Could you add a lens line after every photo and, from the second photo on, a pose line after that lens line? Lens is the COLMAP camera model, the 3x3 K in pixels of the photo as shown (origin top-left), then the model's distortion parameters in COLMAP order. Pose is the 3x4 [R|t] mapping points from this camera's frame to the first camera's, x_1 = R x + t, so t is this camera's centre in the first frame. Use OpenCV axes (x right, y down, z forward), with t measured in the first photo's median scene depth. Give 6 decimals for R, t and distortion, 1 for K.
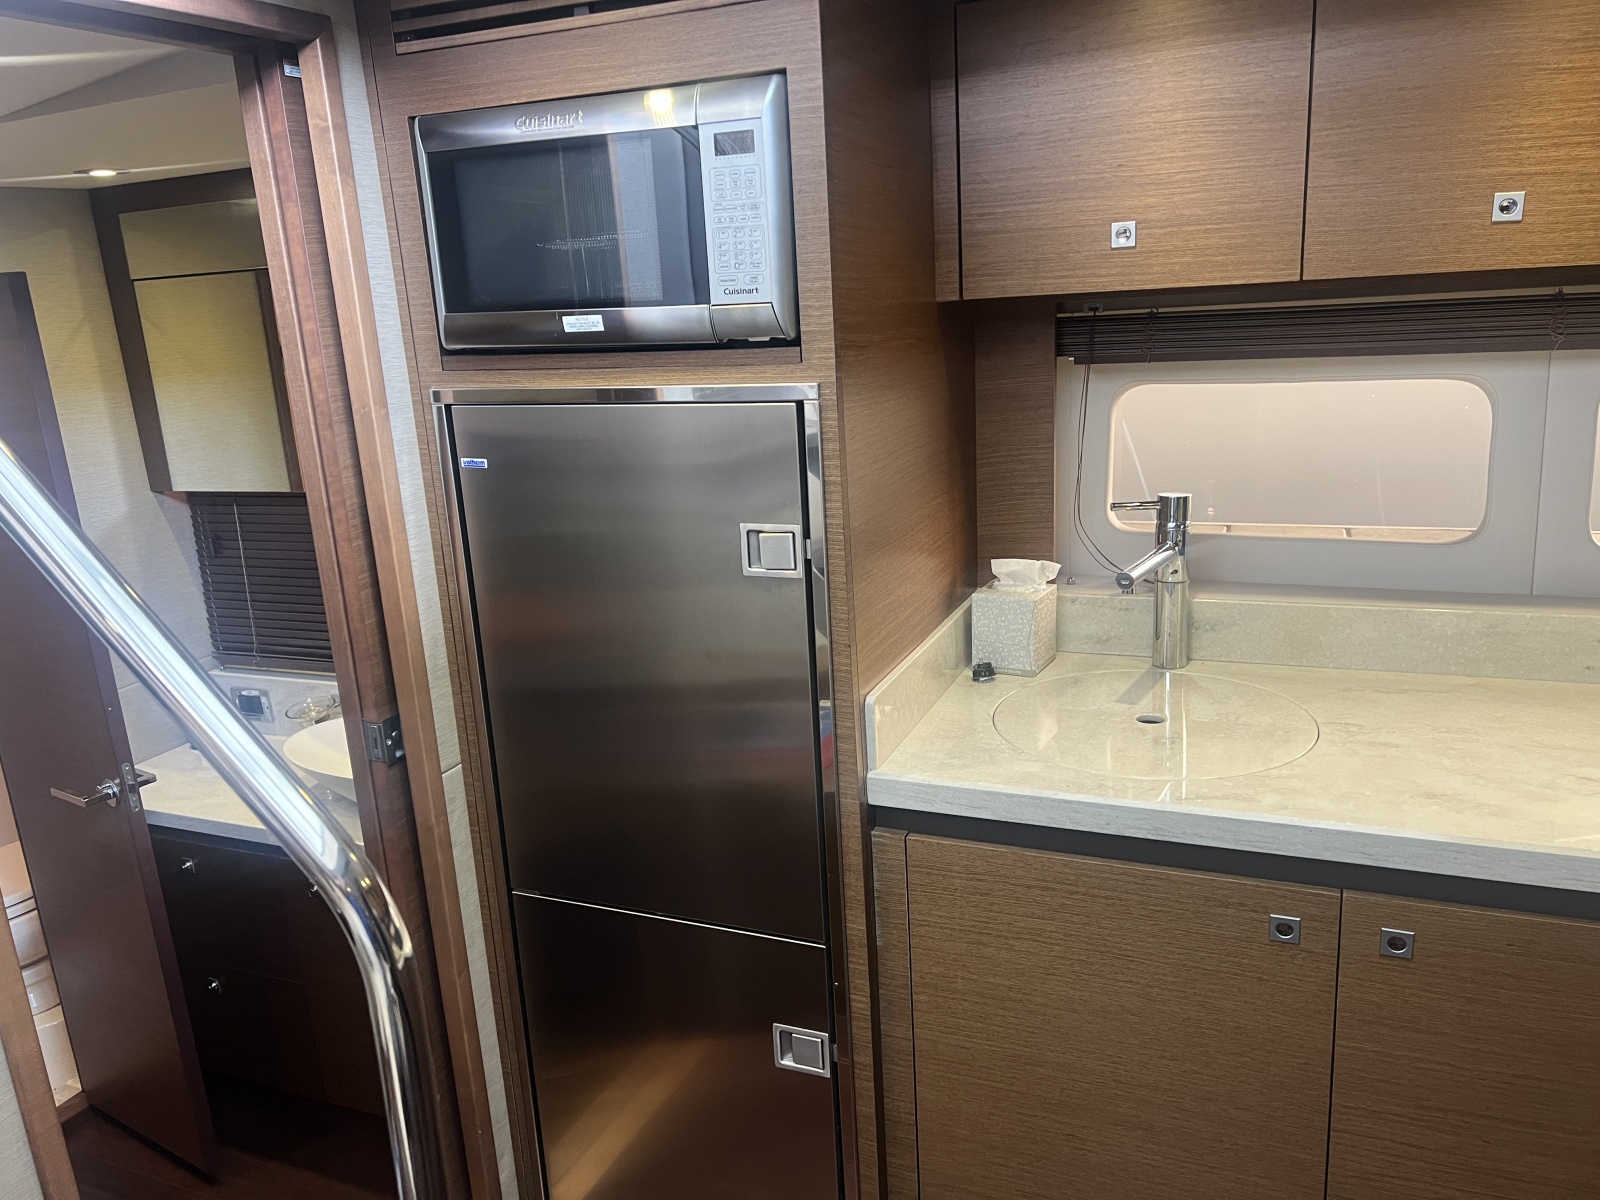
lens RADIAL K [[1203.7, 0, 801.2], [0, 1203.7, 610.9], [0, 0, 1]] dist [0.054219, -0.062448]
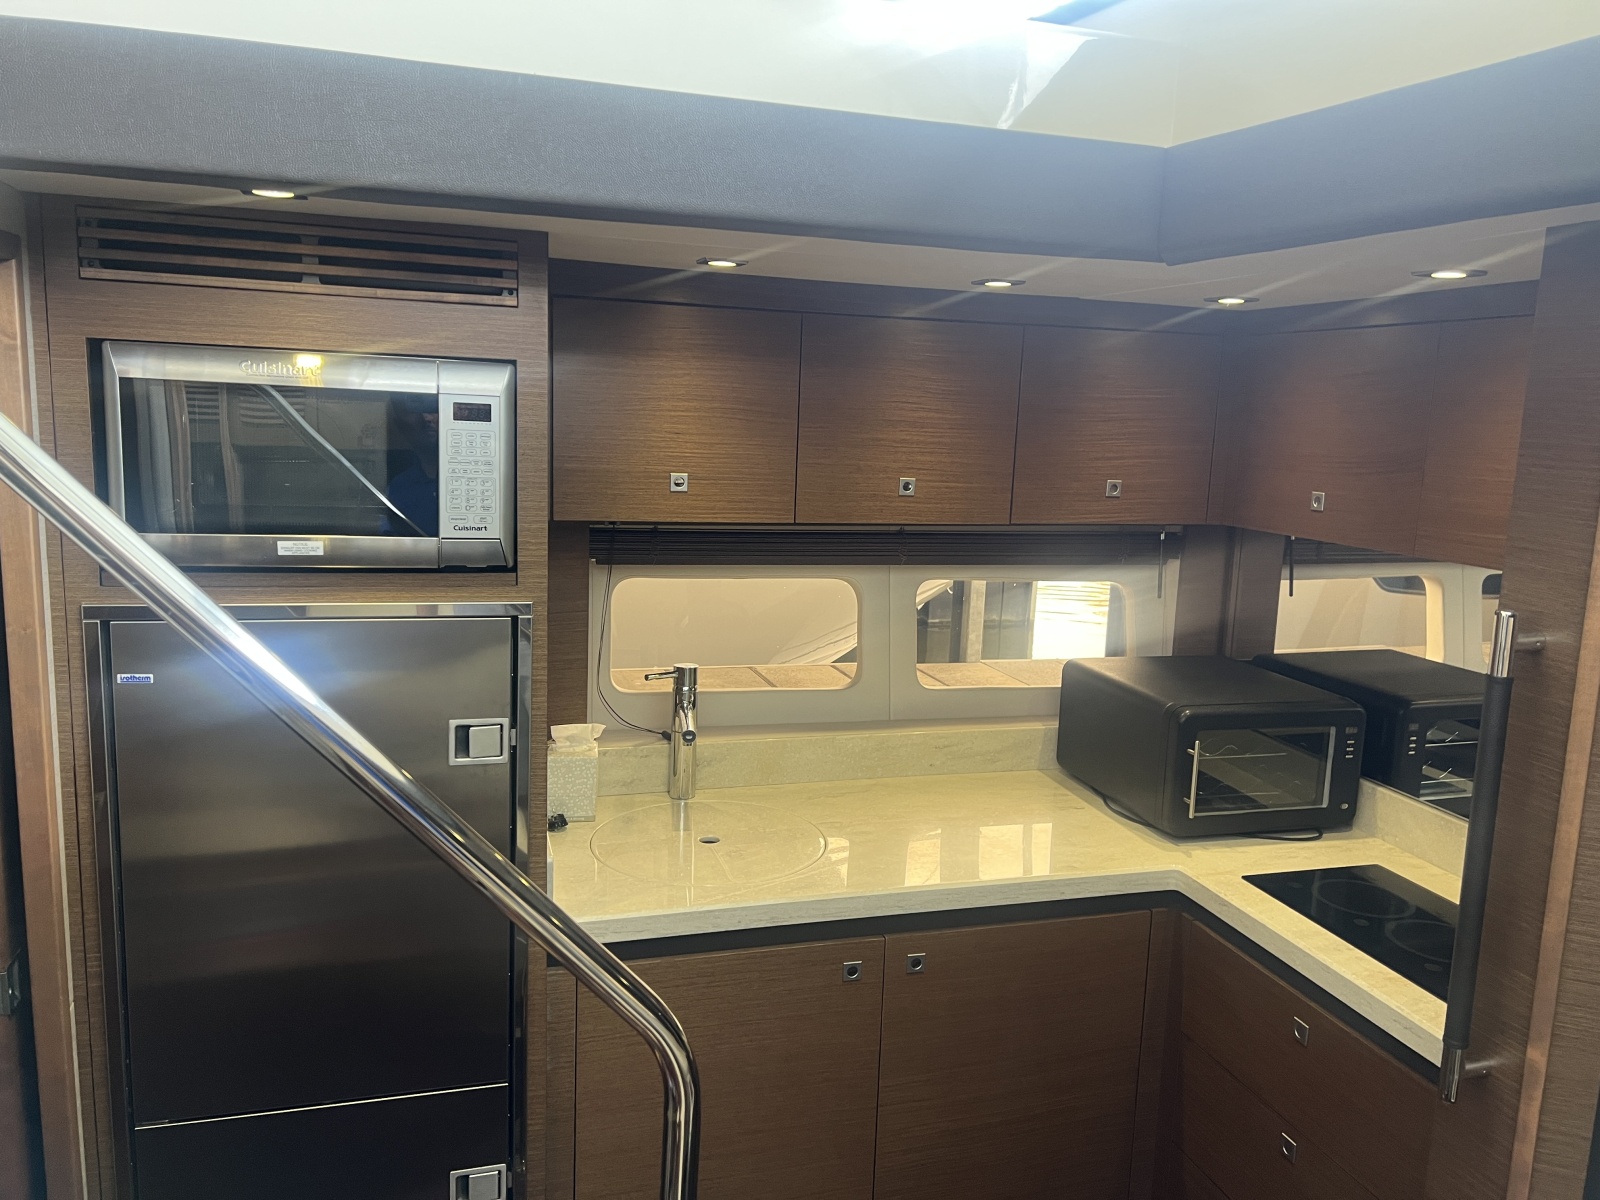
lens RADIAL K [[1203.7, 0, 799.8], [0, 1203.7, 592.5], [0, 0, 1]] dist [0.054219, -0.062448]
pose [[0.763085, -0.015019, 0.646123, -0.541725], [0.087417, 0.992941, -0.080161, -0.072216], [-0.640359, 0.117652, 0.759012, -0.104292]]
